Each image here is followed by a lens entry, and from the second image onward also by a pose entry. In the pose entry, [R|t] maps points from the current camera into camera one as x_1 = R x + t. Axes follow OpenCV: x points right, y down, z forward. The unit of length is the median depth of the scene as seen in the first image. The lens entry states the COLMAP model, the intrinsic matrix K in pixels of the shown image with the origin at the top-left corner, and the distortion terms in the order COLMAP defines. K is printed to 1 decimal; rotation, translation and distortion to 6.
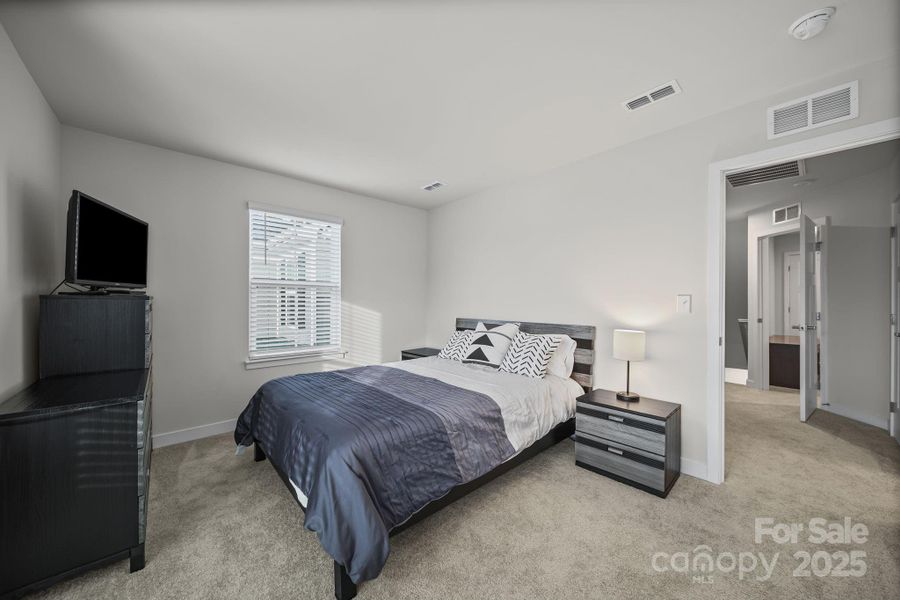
lens RADIAL K [[322.5, 0, 454.5], [0, 322.5, 301.2], [0, 0, 1]] dist [-0.000020, 0.000017]
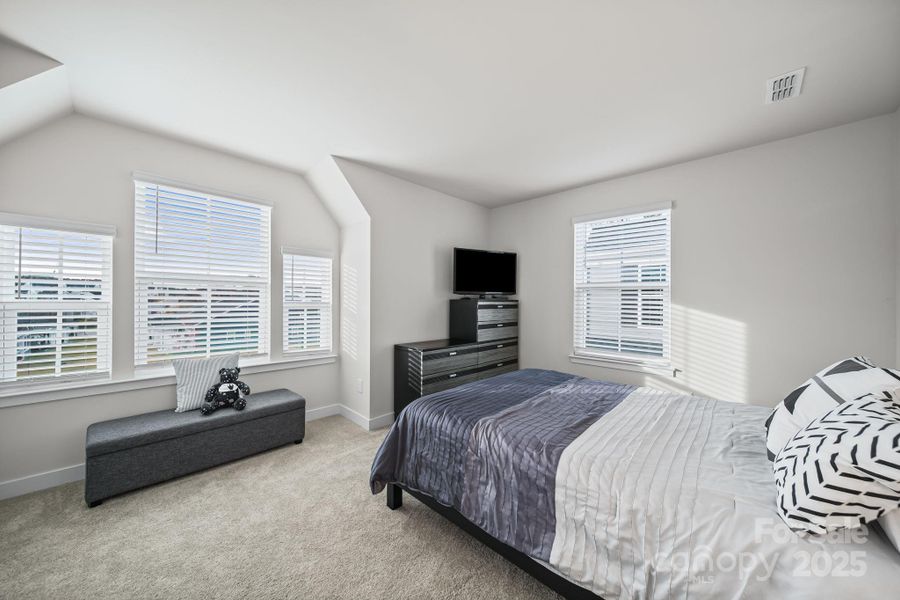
lens RADIAL K [[322.5, 0, 454.0], [0, 322.5, 298.3], [0, 0, 1]] dist [-0.000020, 0.000017]
pose [[0.064335, -0.011202, -0.997865, 0.531816], [-0.005311, 0.999919, -0.011568, -0.002980], [0.997914, 0.006044, 0.064270, 0.545982]]
